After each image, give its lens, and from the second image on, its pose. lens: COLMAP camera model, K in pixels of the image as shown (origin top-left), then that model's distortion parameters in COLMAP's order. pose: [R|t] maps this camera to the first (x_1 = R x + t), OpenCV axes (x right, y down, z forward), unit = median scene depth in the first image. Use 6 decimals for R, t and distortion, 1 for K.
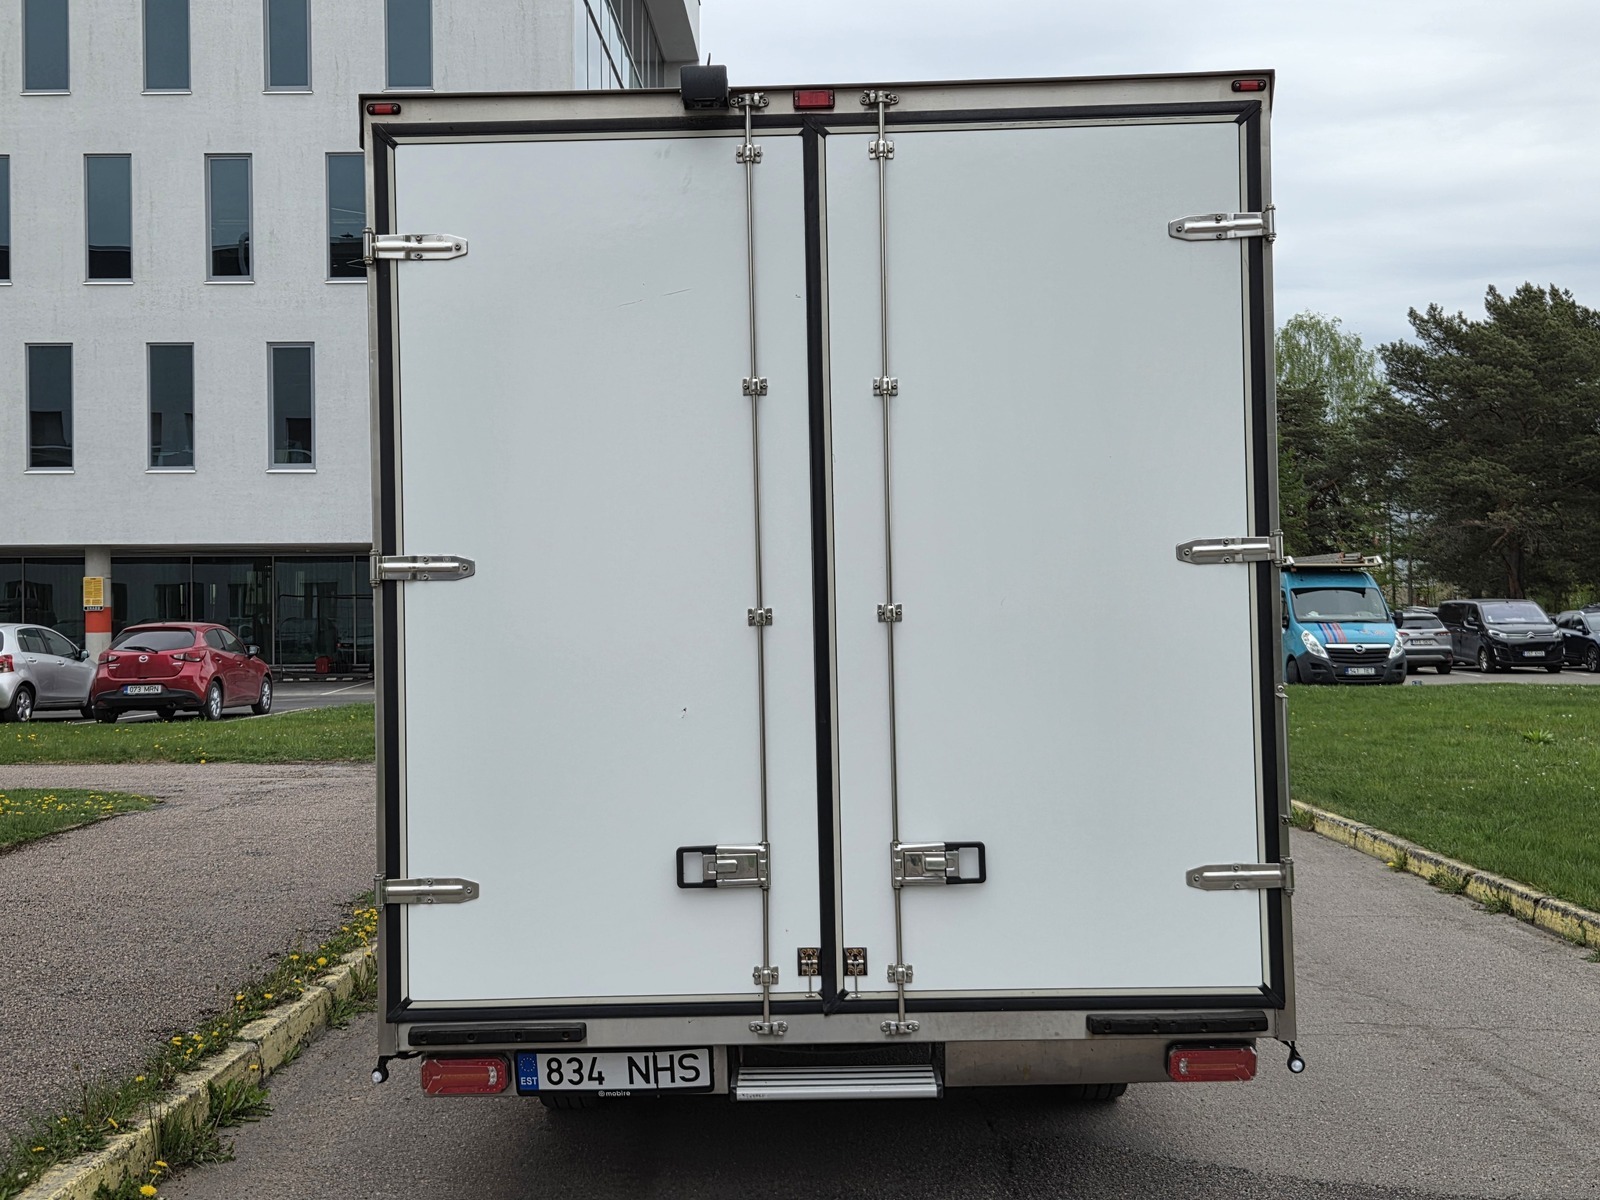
lens RADIAL K [[1877.3, 0, 805.5], [0, 1877.3, 593.9], [0, 0, 1]] dist [0.065674, 0.000000]
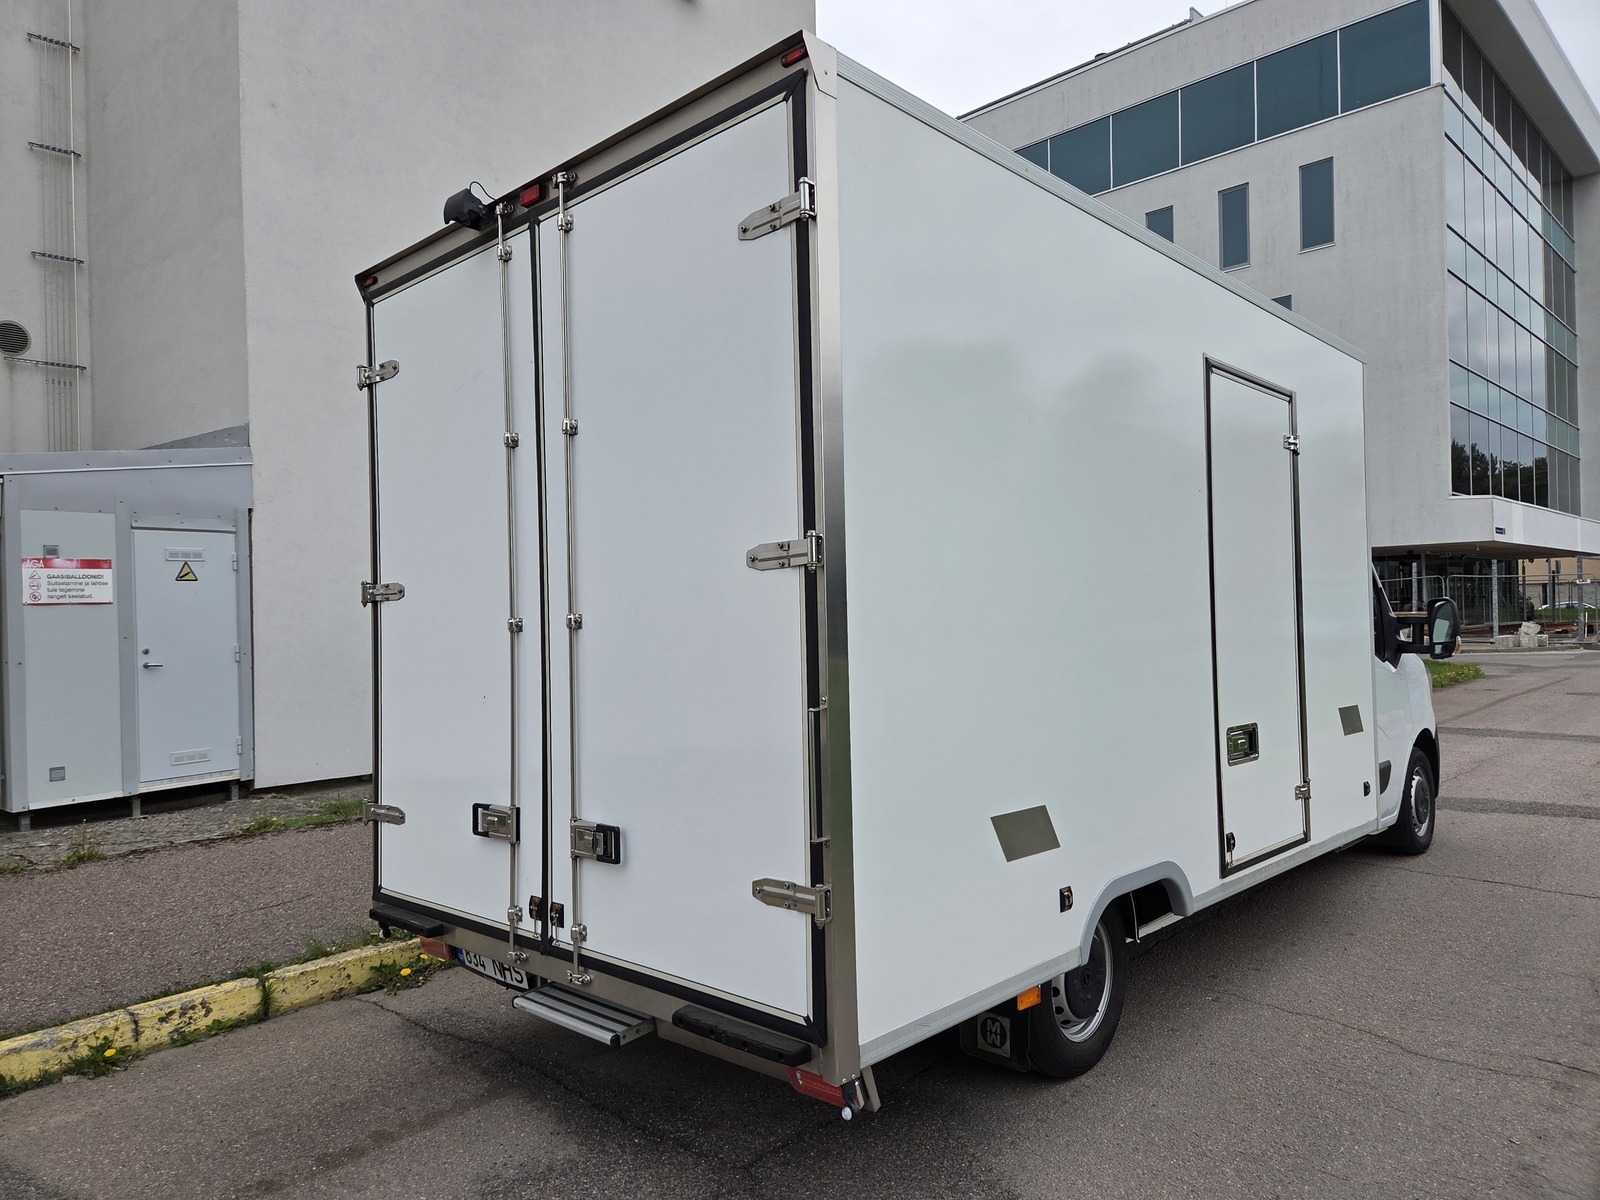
lens RADIAL K [[1078.3, 0, 790.5], [0, 1078.3, 611.0], [0, 0, 1]] dist [0.050068, -0.019405]
pose [[0.732045, -0.011509, -0.681159, 0.597509], [0.026481, 0.999582, 0.011570, -0.000664], [0.680742, -0.026508, 0.732044, 0.597405]]
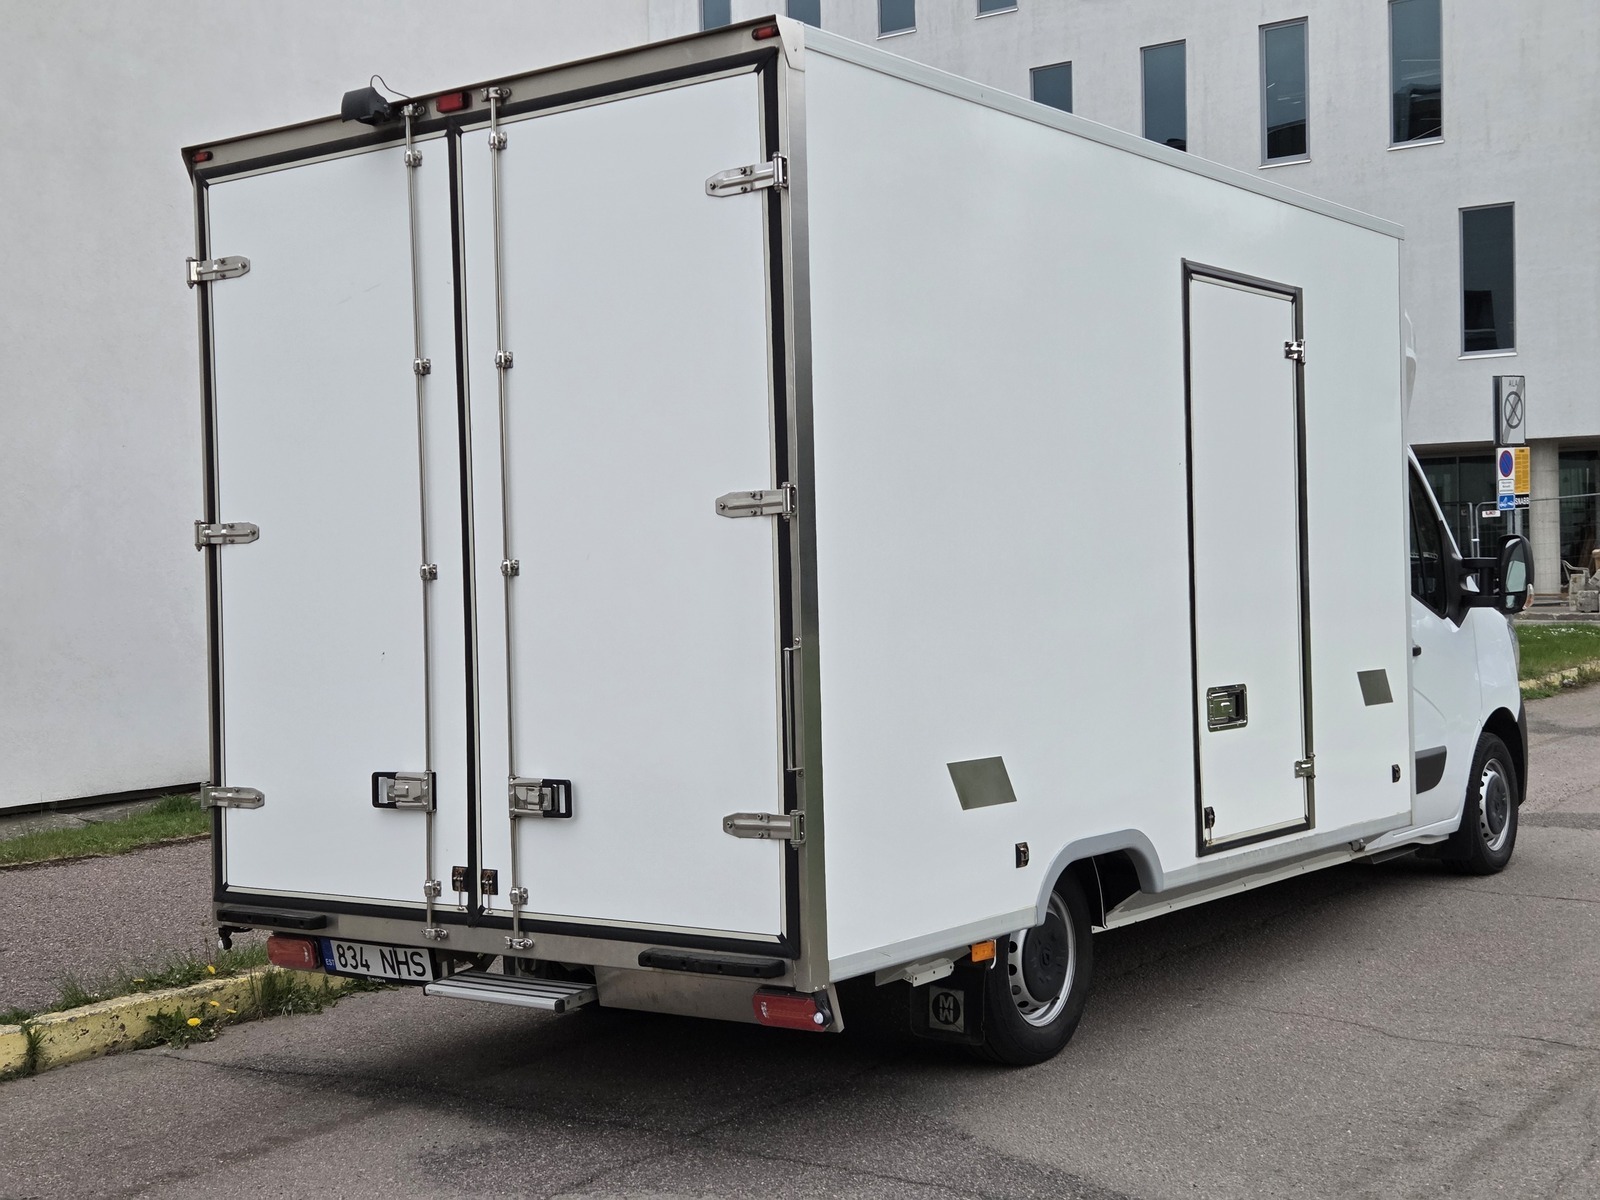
lens RADIAL K [[2152.1, 0, 796.2], [0, 2152.1, 595.9], [0, 0, 1]] dist [0.053369, 0.000000]
pose [[0.812221, 0.000360, -0.583350, 0.907308], [0.026285, 0.998962, 0.037214, -0.015795], [0.582758, -0.045559, 0.811368, 0.079027]]
